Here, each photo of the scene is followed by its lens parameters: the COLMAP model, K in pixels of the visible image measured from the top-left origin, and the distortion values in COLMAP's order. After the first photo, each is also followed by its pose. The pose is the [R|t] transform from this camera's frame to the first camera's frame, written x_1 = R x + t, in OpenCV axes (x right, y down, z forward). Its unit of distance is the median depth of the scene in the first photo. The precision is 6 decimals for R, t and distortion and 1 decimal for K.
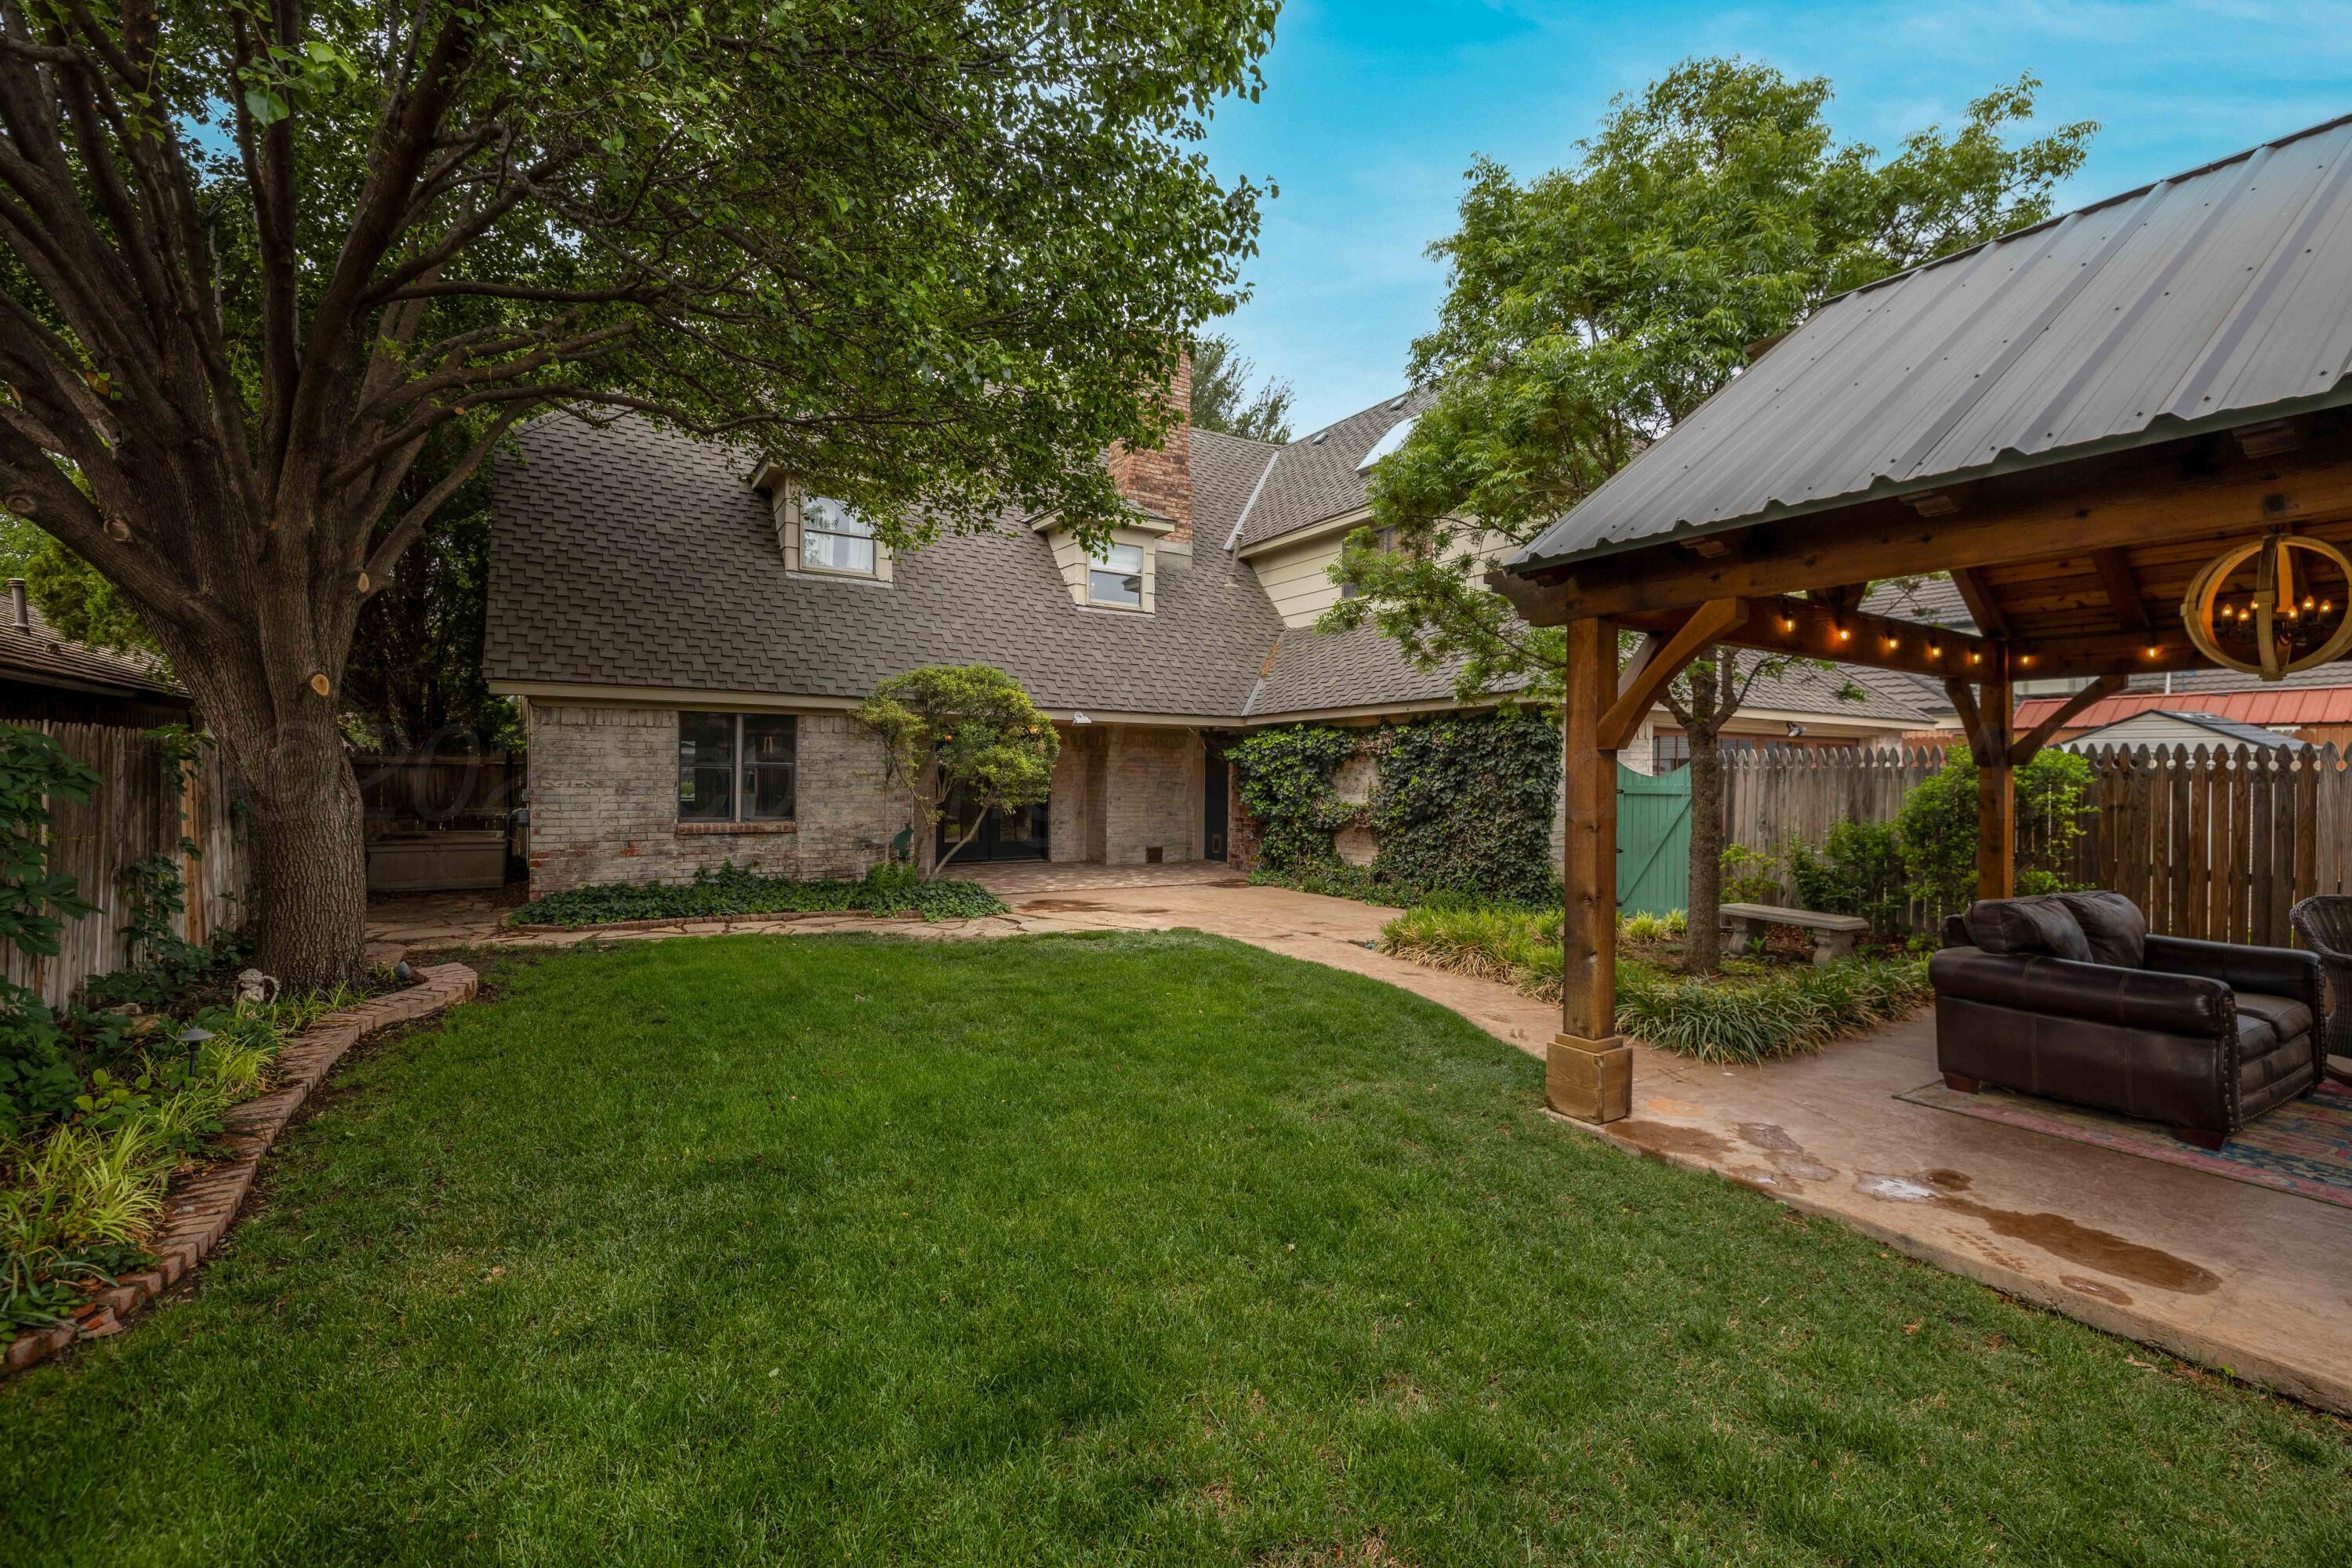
lens RADIAL K [[994.3, 0, 1174.1], [0, 994.3, 778.0], [0, 0, 1]] dist [-0.000666, -0.000054]
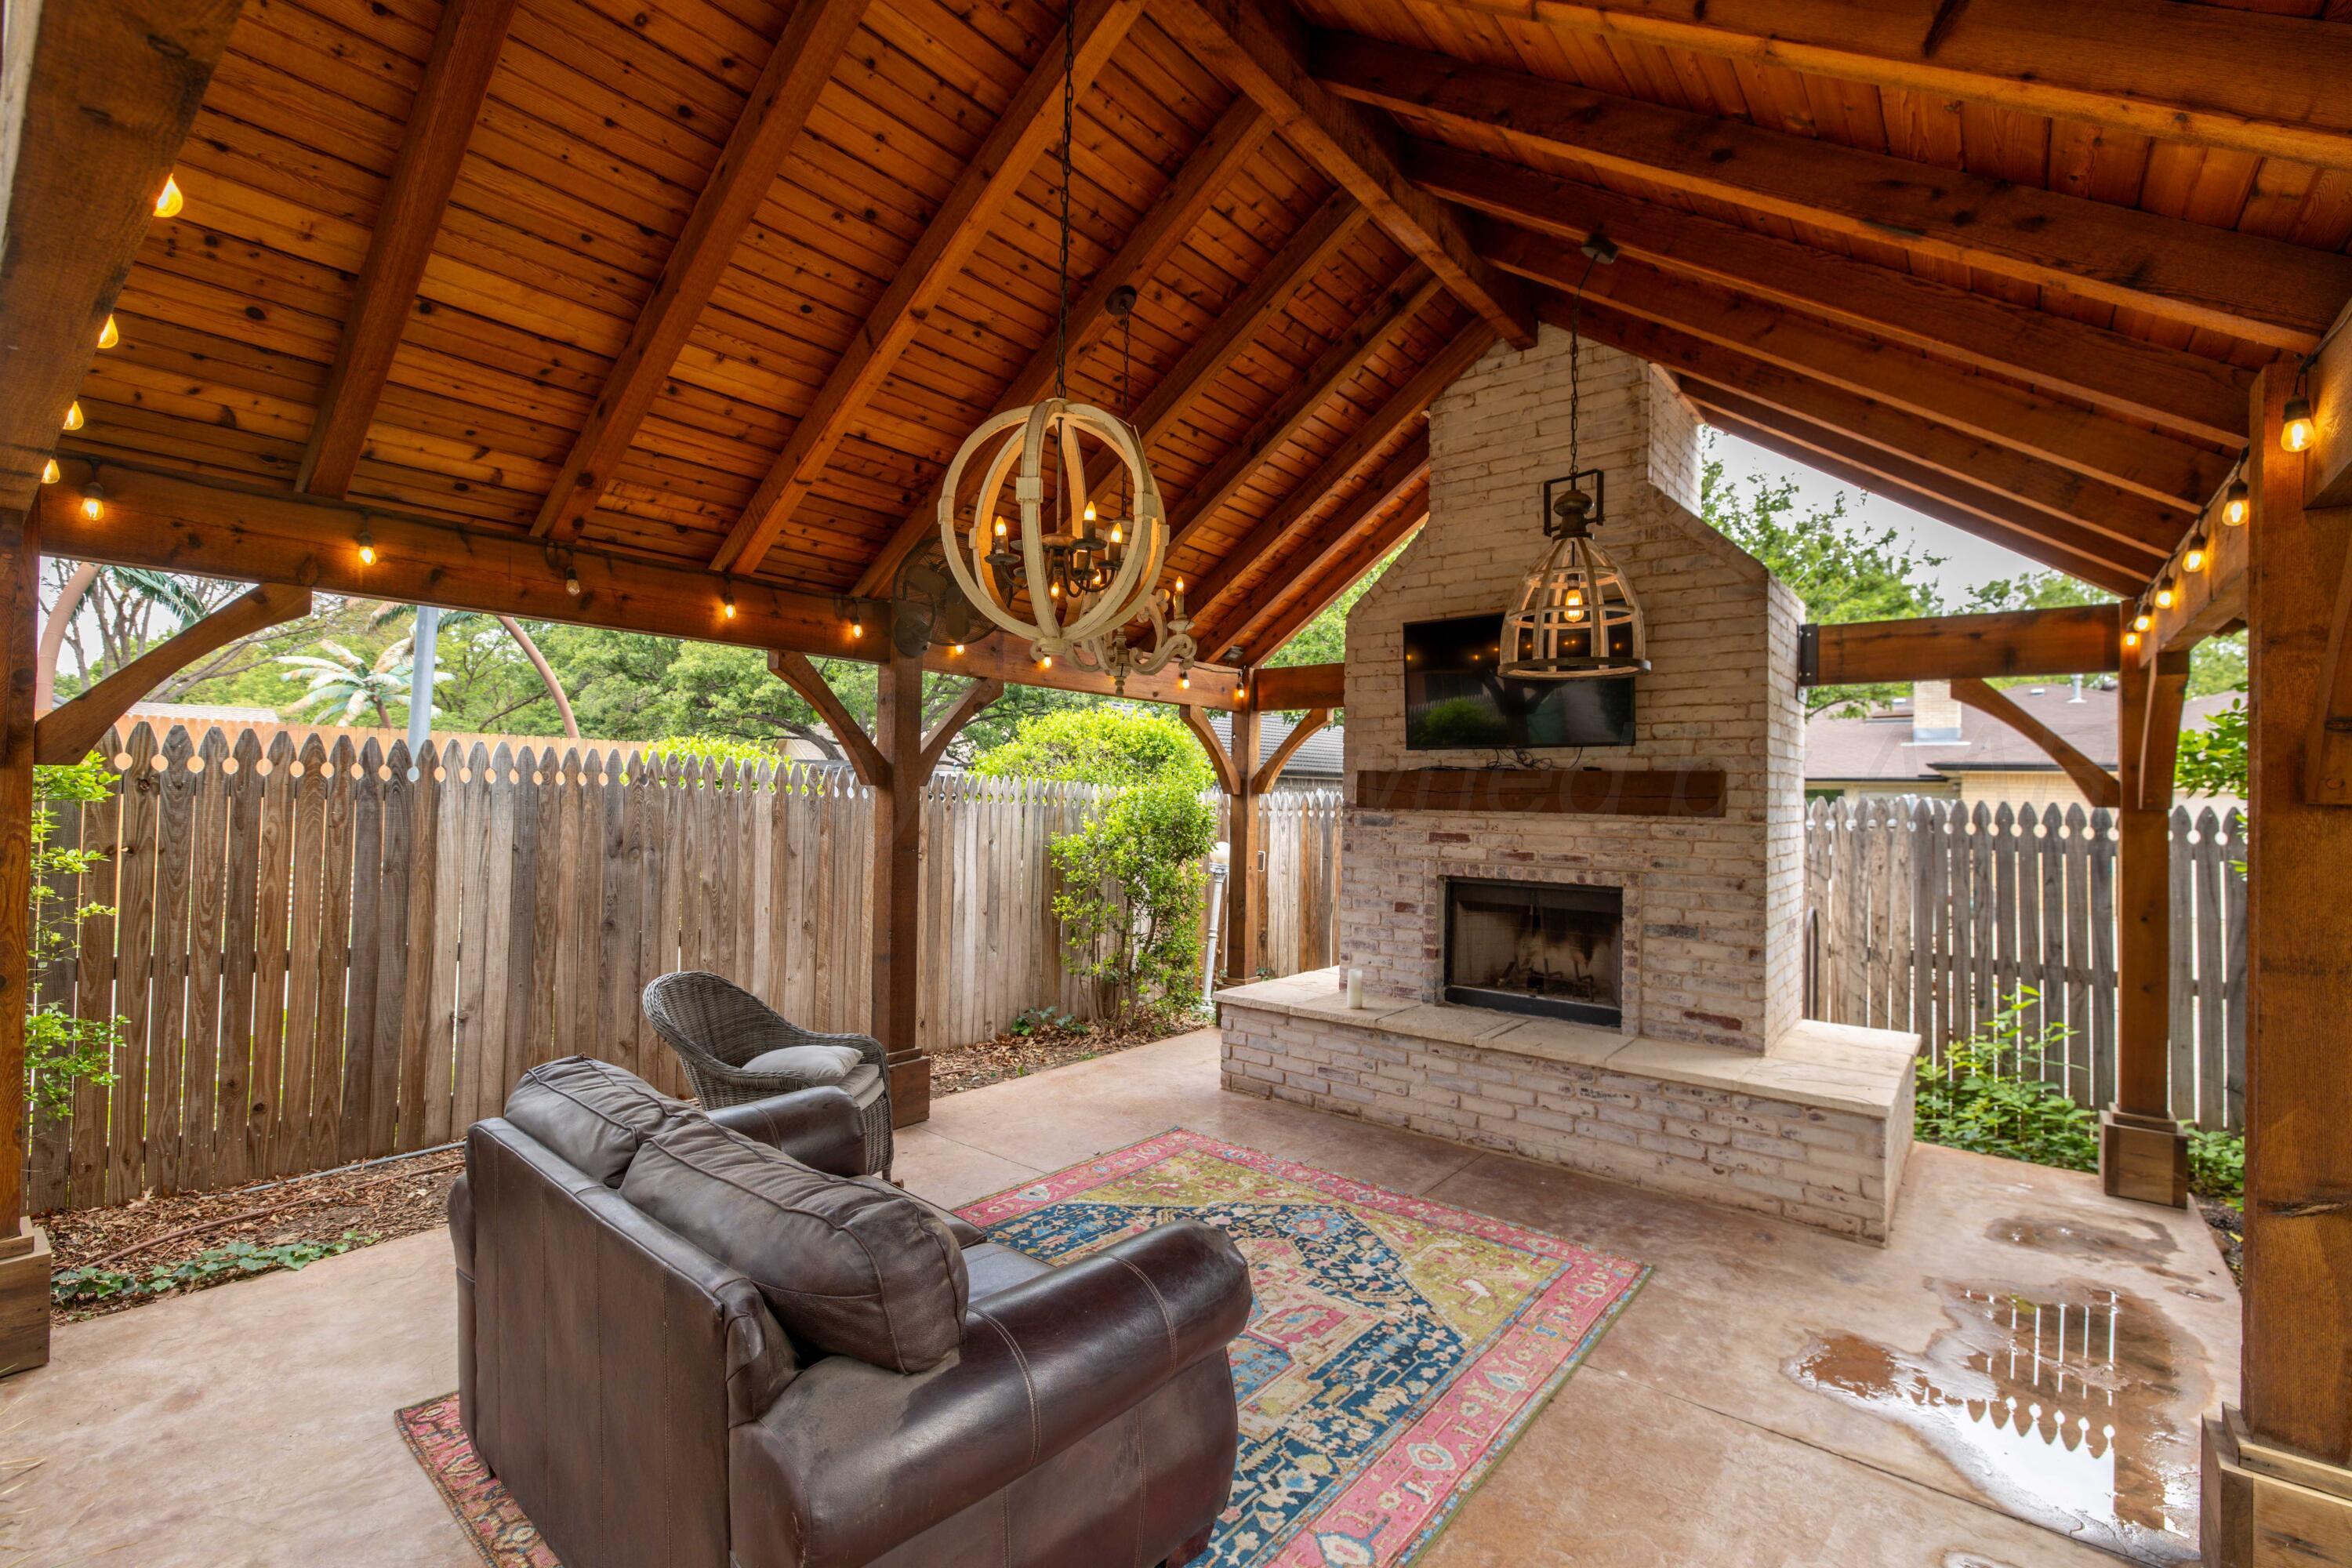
lens RADIAL K [[1027.1, 0, 1173.9], [0, 1027.1, 786.2], [0, 0, 1]] dist [0.014265, 0.000123]
pose [[-0.321103, -0.000058, 0.947044, 0.314731], [-0.014939, 0.999876, -0.005004, -0.008634], [-0.946927, -0.015755, -0.321064, 0.730963]]
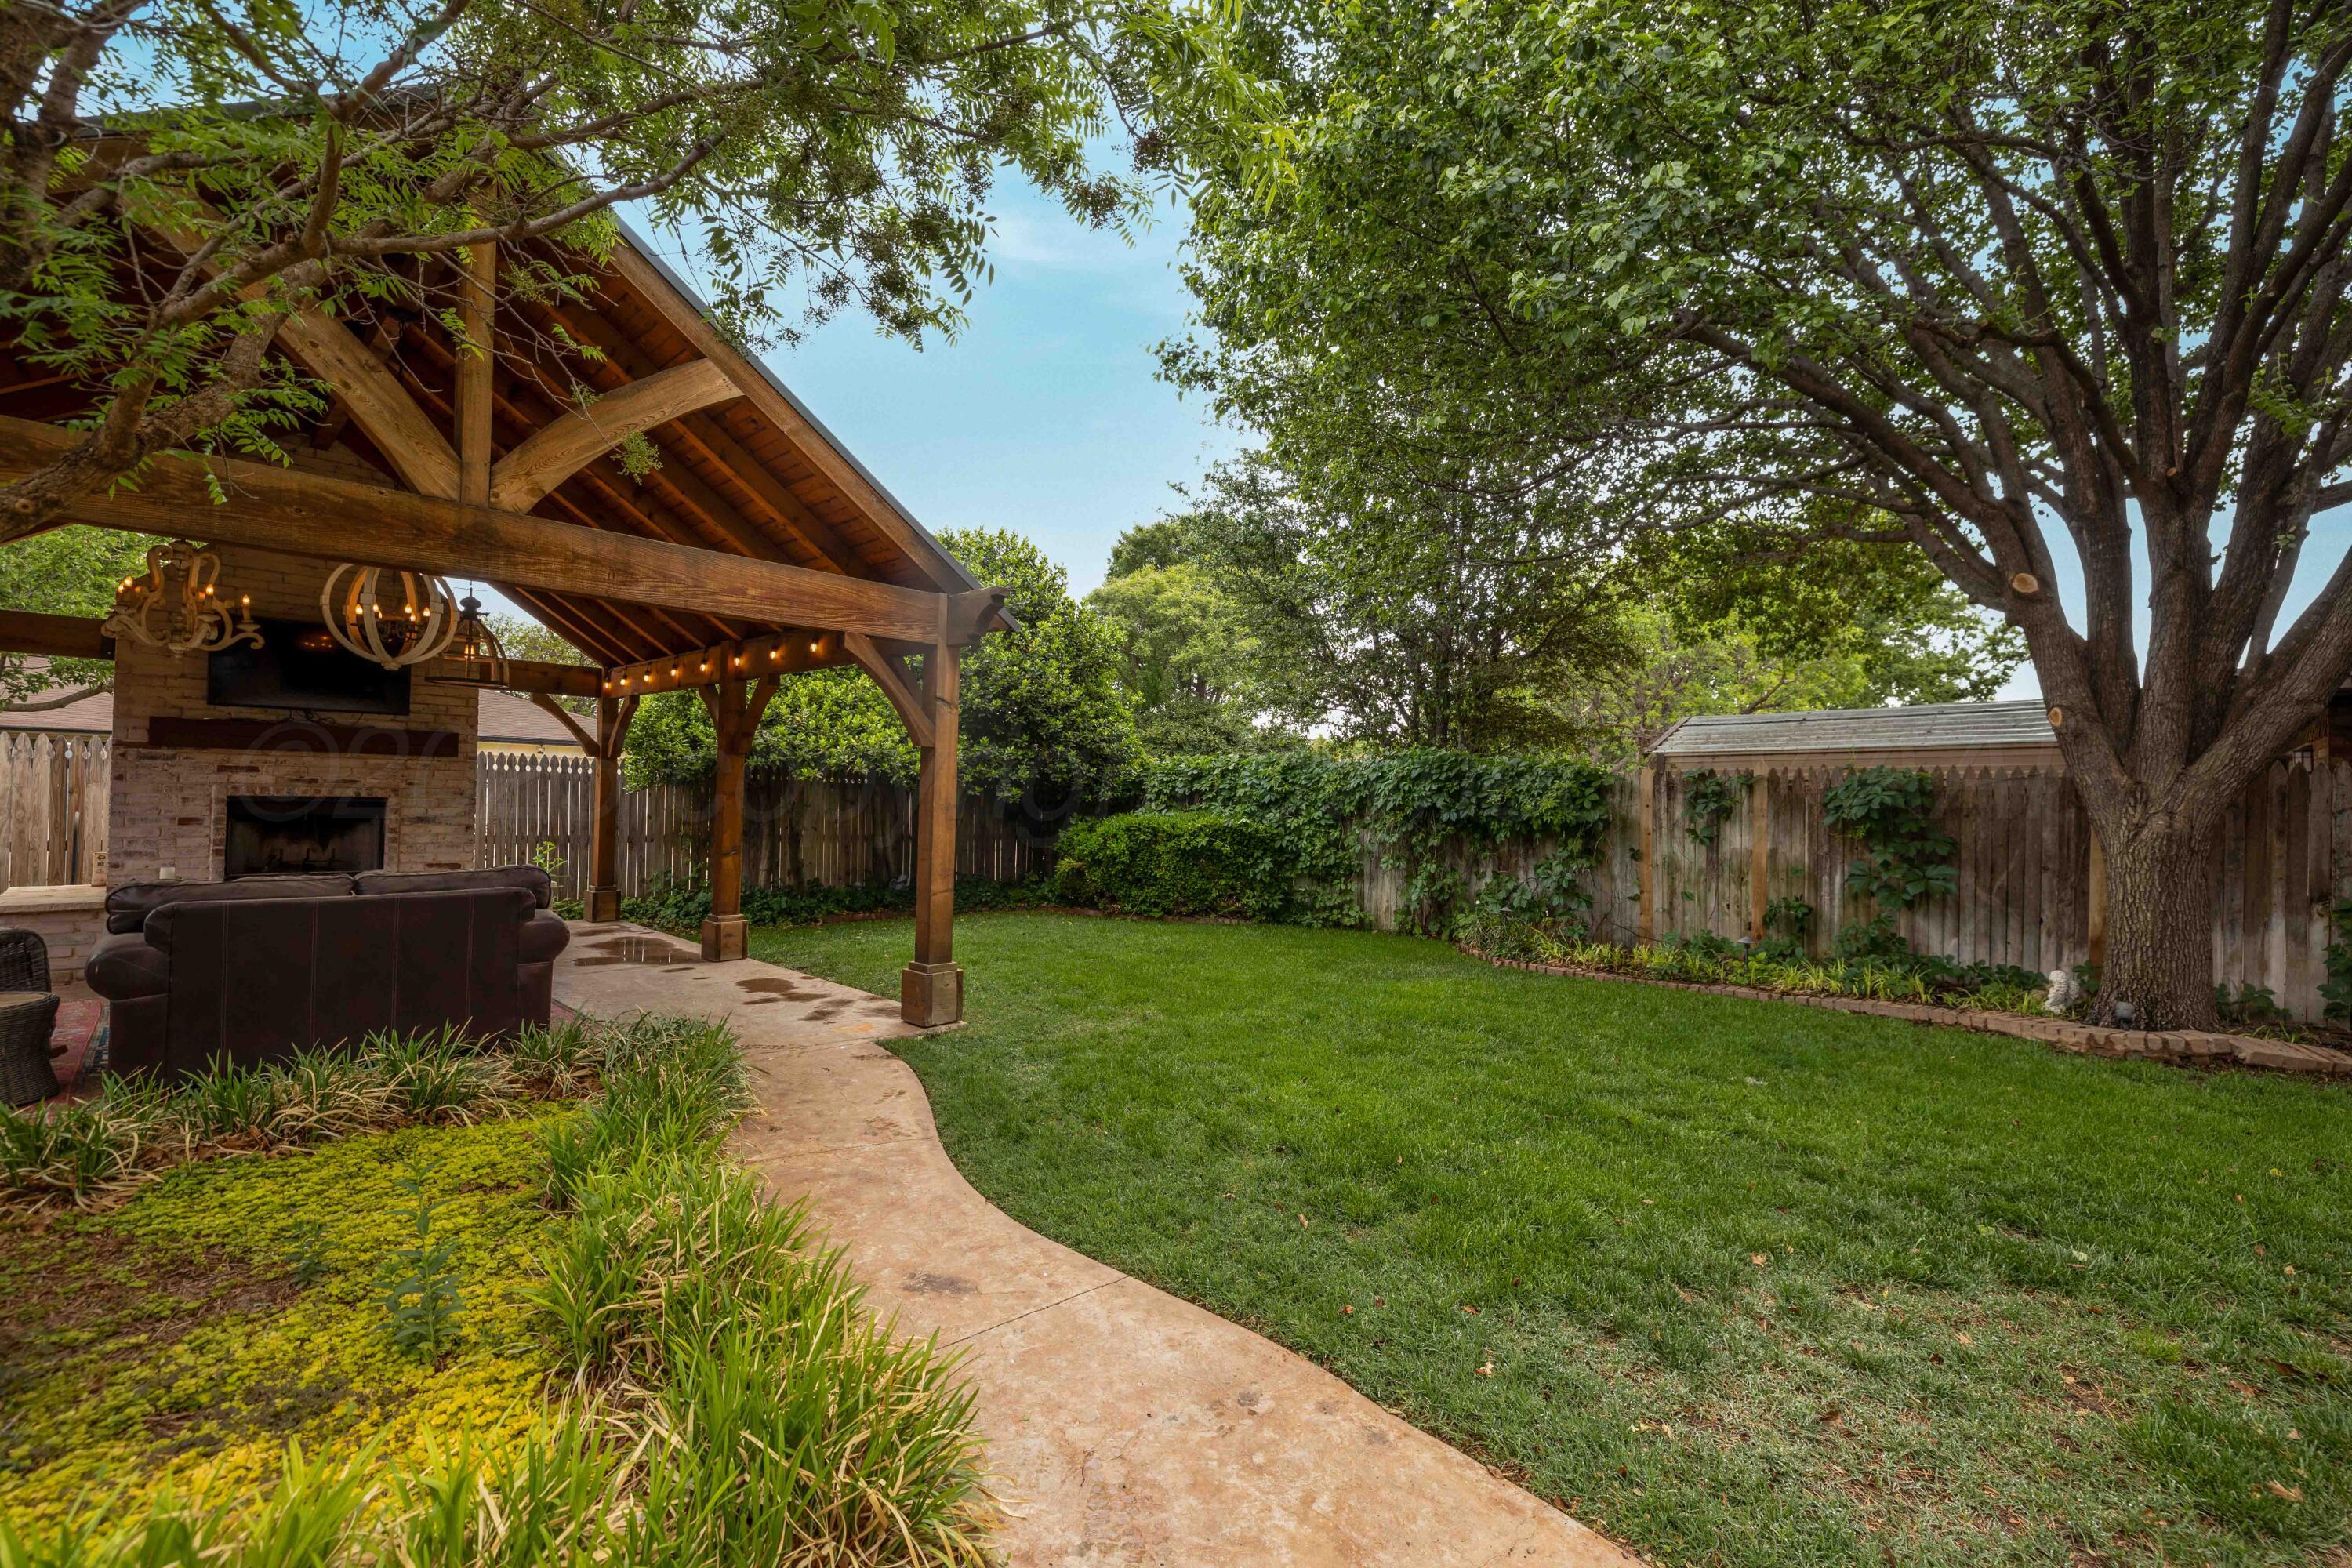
lens RADIAL K [[994.3, 0, 1177.0], [0, 994.3, 784.8], [0, 0, 1]] dist [-0.000666, -0.000054]
pose [[-0.976374, -0.033362, -0.213498, 0.286011], [-0.032859, 0.999443, -0.005906, -0.001052], [0.213576, 0.001249, -0.976926, 1.007127]]
